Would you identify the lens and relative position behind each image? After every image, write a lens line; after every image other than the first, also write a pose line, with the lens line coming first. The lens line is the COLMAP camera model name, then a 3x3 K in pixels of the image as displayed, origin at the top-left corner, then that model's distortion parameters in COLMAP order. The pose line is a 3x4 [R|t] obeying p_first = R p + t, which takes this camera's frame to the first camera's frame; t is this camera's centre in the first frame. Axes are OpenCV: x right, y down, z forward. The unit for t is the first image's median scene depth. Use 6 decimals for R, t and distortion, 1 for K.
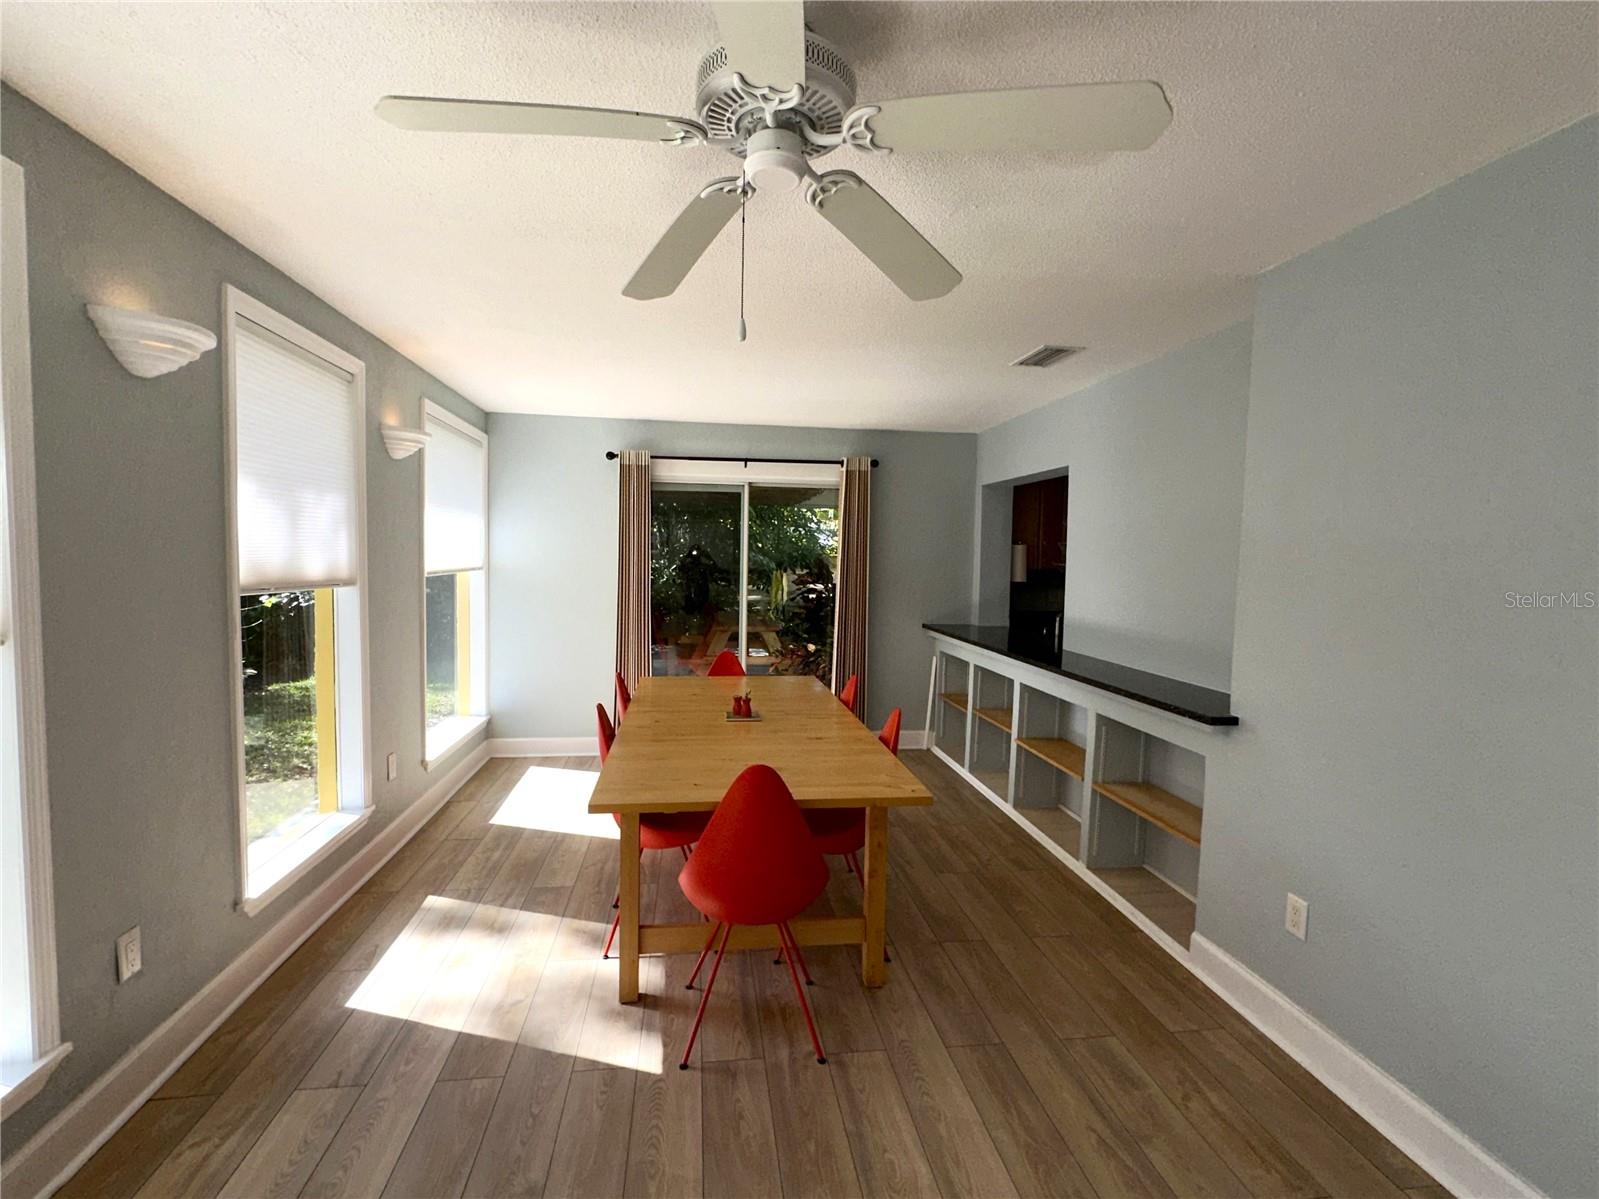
lens RADIAL K [[769.4, 0, 802.8], [0, 769.4, 601.9], [0, 0, 1]] dist [0.002111, 0.000056]
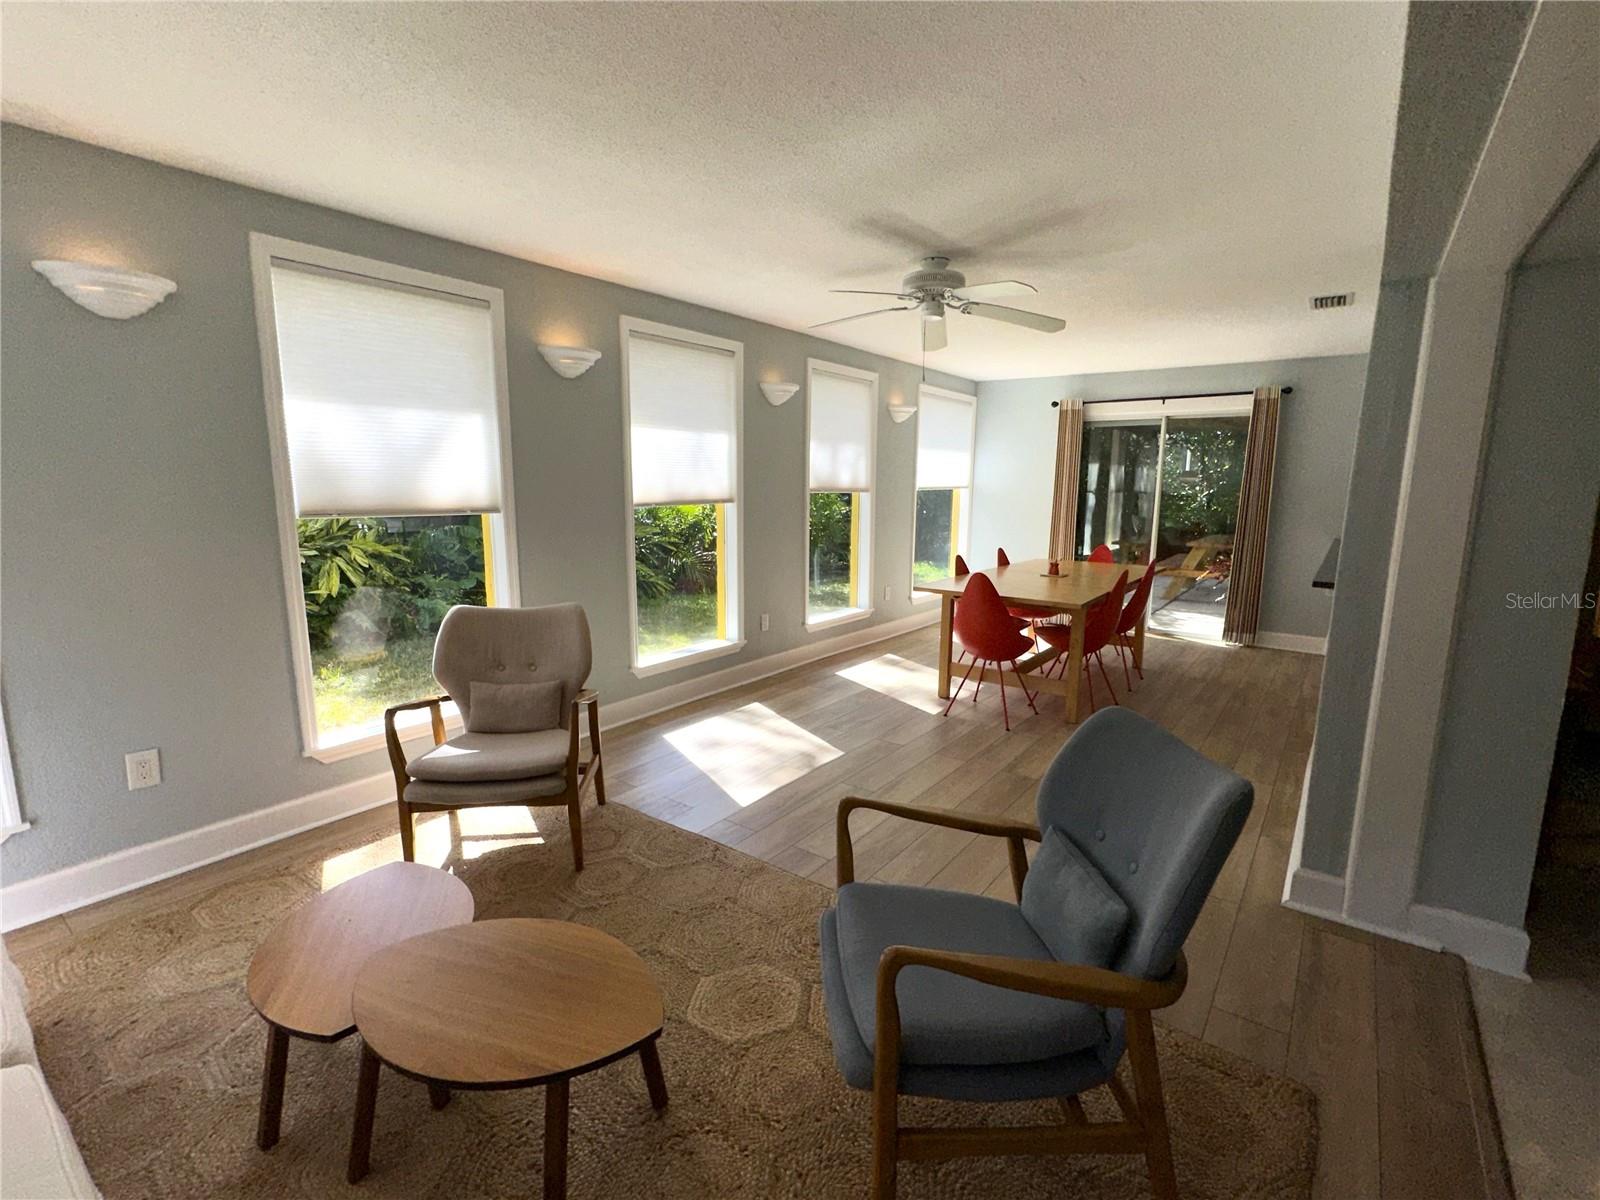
lens RADIAL K [[758.3, 0, 796.4], [0, 758.3, 604.2], [0, 0, 1]] dist [-0.001006, -0.000062]
pose [[0.706216, 0.105573, -0.700081, 0.692859], [-0.039056, 0.993123, 0.110365, 0.060441], [0.706918, -0.050599, 0.705483, -0.522785]]
